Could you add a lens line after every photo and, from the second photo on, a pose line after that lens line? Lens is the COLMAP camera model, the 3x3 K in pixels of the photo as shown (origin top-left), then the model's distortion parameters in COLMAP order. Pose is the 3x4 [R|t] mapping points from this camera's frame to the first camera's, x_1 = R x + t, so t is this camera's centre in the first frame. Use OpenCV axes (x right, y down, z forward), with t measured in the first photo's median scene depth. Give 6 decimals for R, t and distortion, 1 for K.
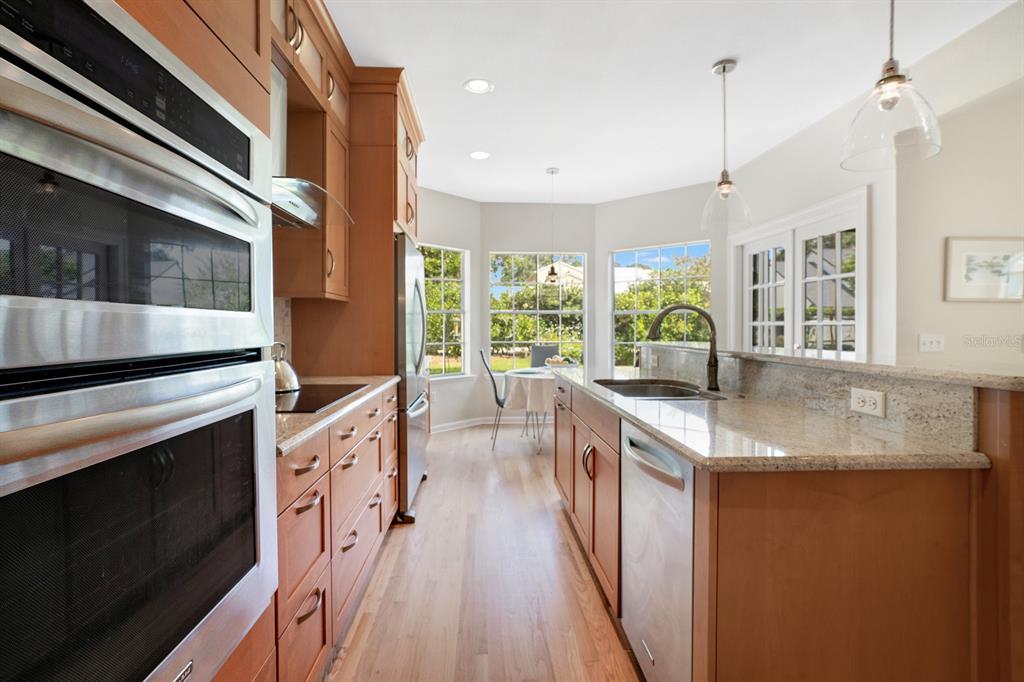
lens RADIAL K [[475.1, 0, 514.0], [0, 475.1, 337.1], [0, 0, 1]] dist [-0.052309, 0.026905]
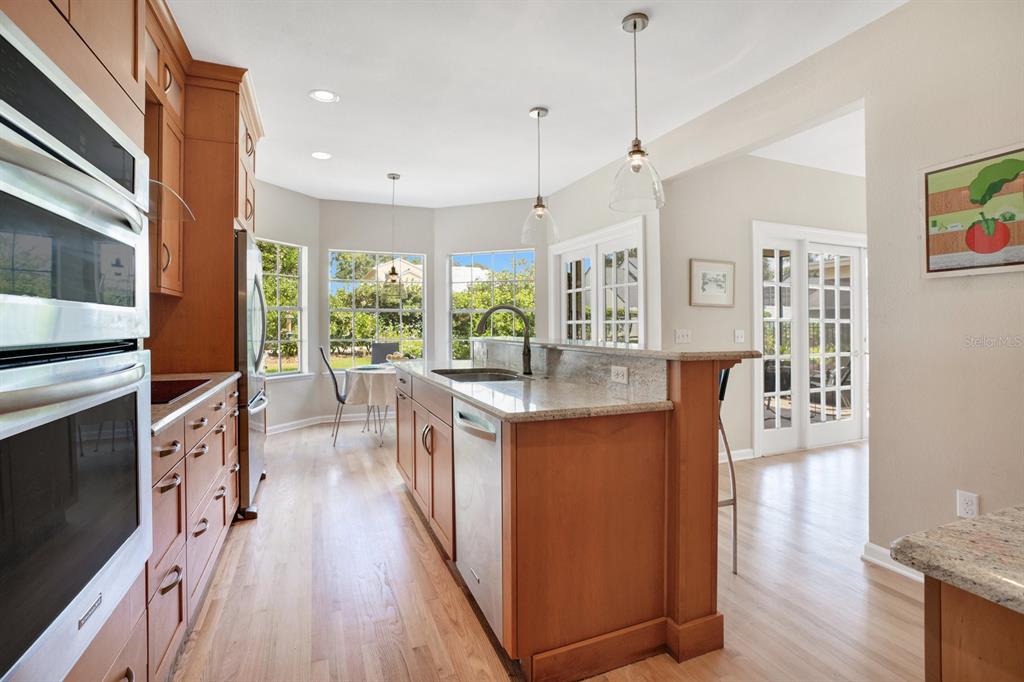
lens RADIAL K [[481.1, 0, 508.0], [0, 481.1, 335.5], [0, 0, 1]] dist [-0.058545, 0.027837]
pose [[0.949520, -0.003645, 0.313687, -0.016788], [0.003894, 0.999992, -0.000166, 0.006712], [-0.313684, 0.001379, 0.949527, -0.132475]]
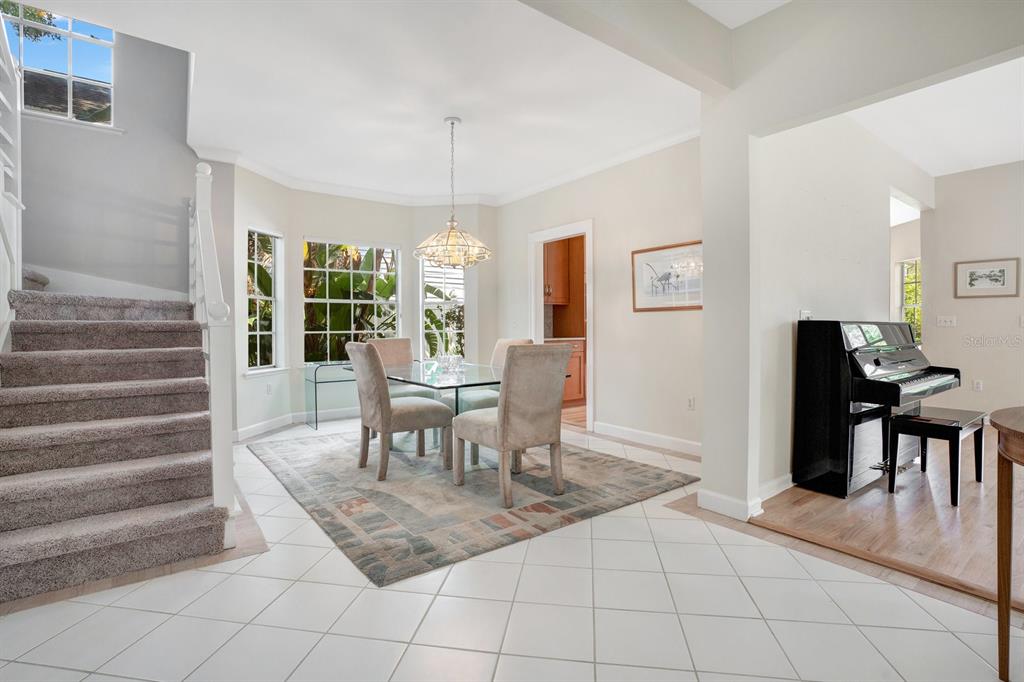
lens RADIAL K [[484.3, 0, 508.3], [0, 484.3, 334.1], [0, 0, 1]] dist [-0.067316, 0.028607]
pose [[0.535358, 0.011851, -0.844542, 1.198959], [-0.009693, 0.999922, 0.007886, 0.050767], [0.844570, 0.003964, 0.535431, -1.129072]]
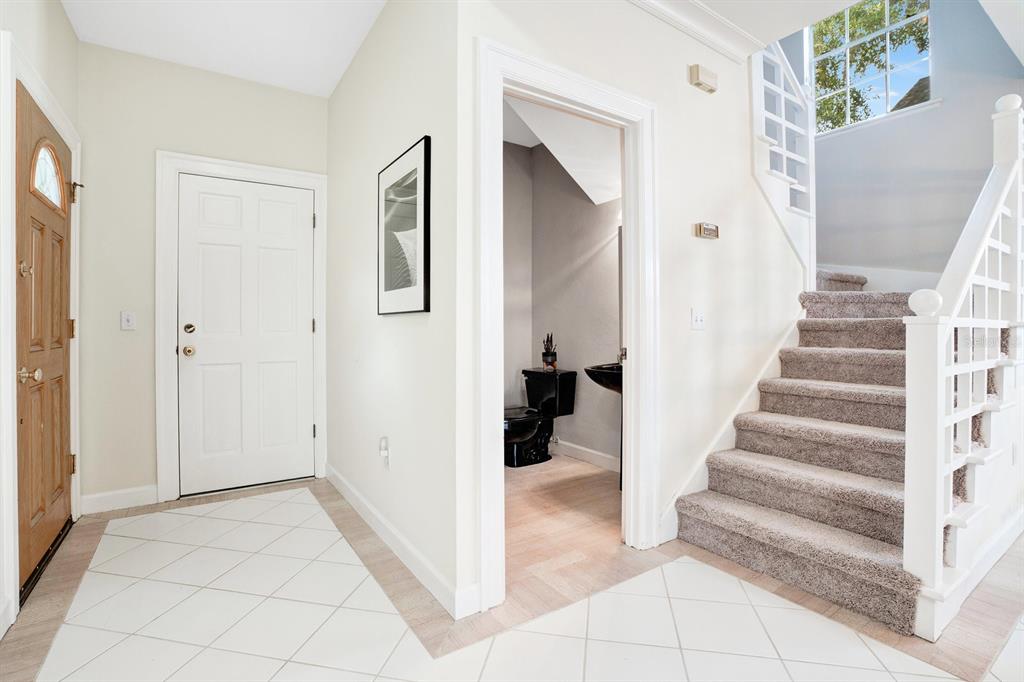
lens RADIAL K [[478.2, 0, 511.1], [0, 478.2, 328.0], [0, 0, 1]] dist [-0.071139, 0.026716]
pose [[-0.862260, 0.002417, -0.506461, 1.018982], [-0.006820, 0.999843, 0.016383, 0.048510], [0.506420, 0.017581, -0.862108, -0.933531]]
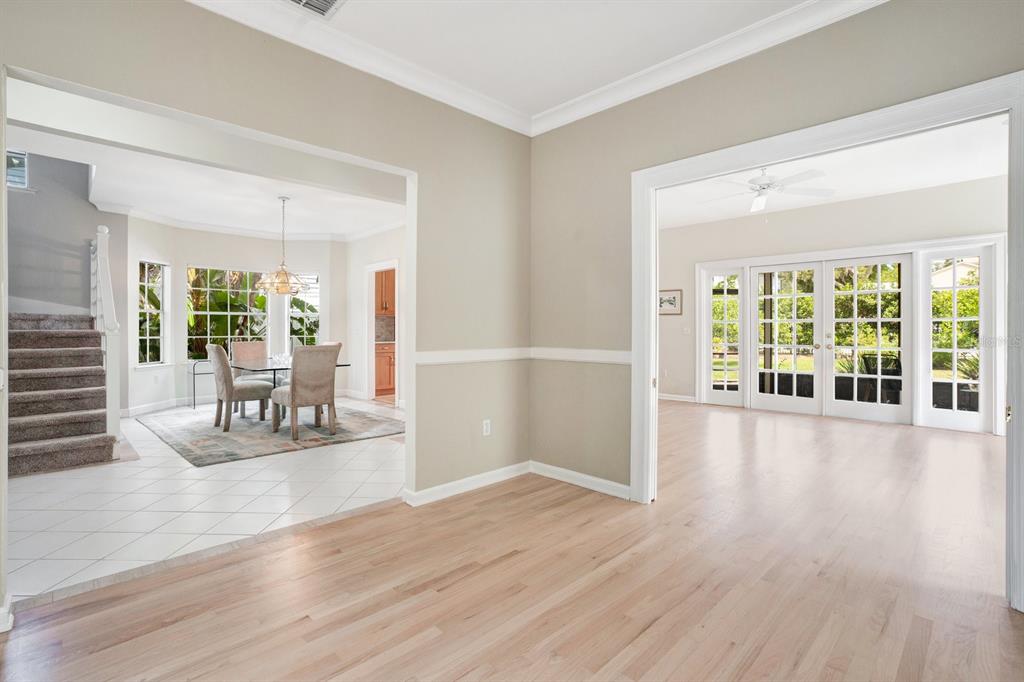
lens RADIAL K [[481.1, 0, 508.0], [0, 481.1, 335.5], [0, 0, 1]] dist [-0.058545, 0.027837]
pose [[0.649019, 0.009544, -0.760712, 1.944080], [-0.012554, 0.999920, 0.001834, 0.036103], [0.760669, 0.008360, 0.649086, -1.120737]]
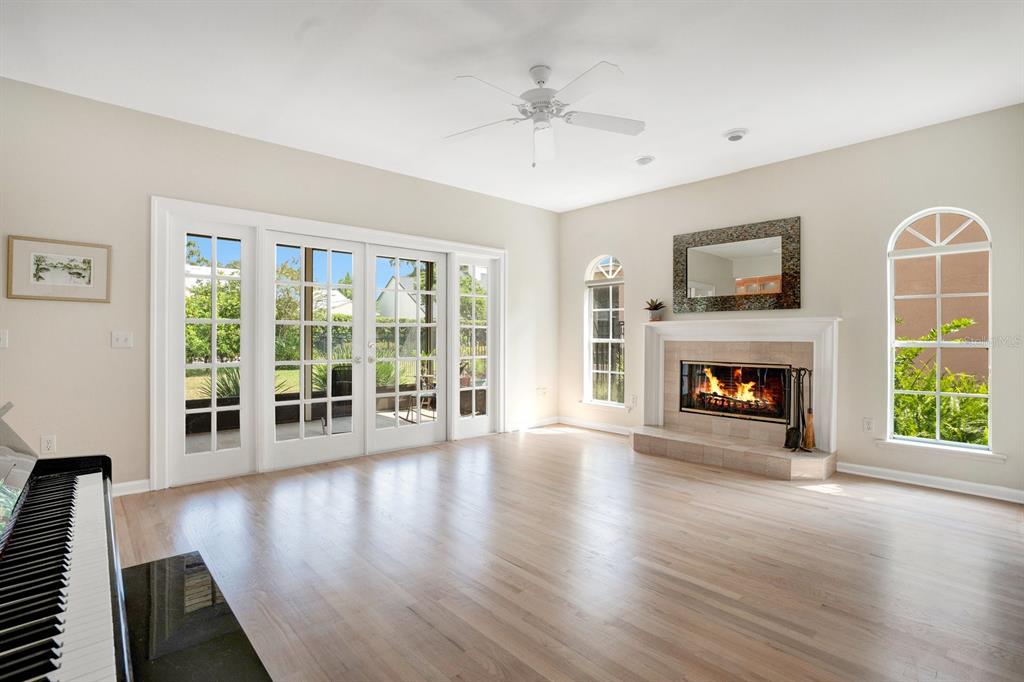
lens RADIAL K [[488.6, 0, 509.2], [0, 488.6, 337.9], [0, 0, 1]] dist [-0.060638, 0.032664]
pose [[0.784253, -0.000986, 0.620441, 0.895159], [0.011265, 0.999857, -0.012650, 0.026851], [-0.620339, 0.016910, 0.784151, -0.387243]]
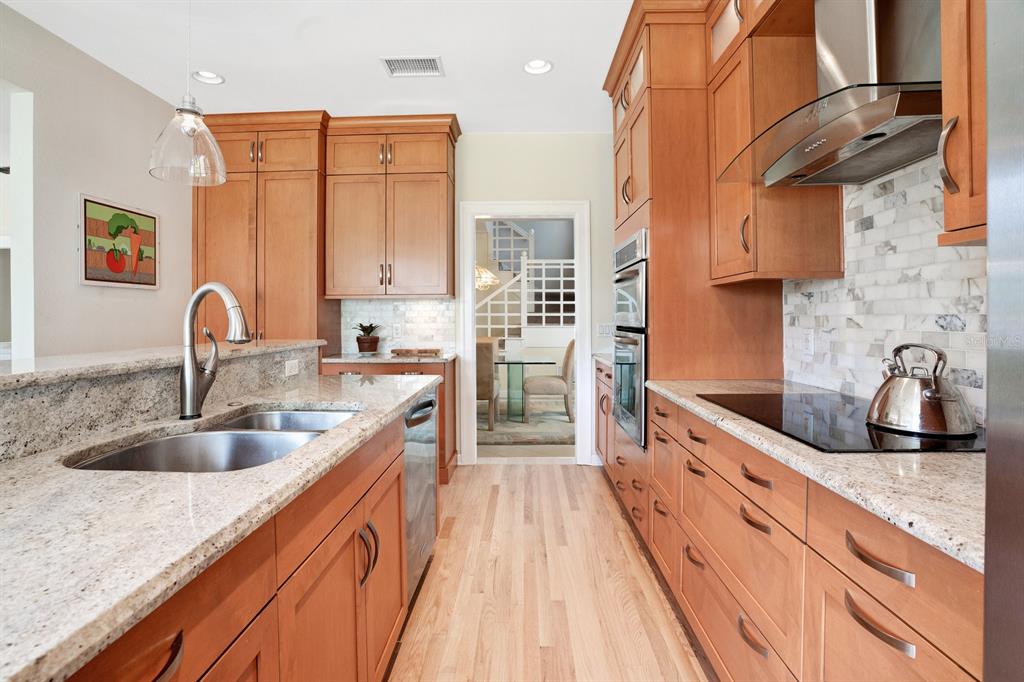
lens RADIAL K [[486.2, 0, 503.4], [0, 486.2, 319.6], [0, 0, 1]] dist [-0.059622, 0.030306]
pose [[-0.995138, 0.003728, 0.098420, -0.043938], [0.005467, 0.999833, 0.017413, -0.019121], [-0.098338, 0.017866, -0.994993, 0.953035]]
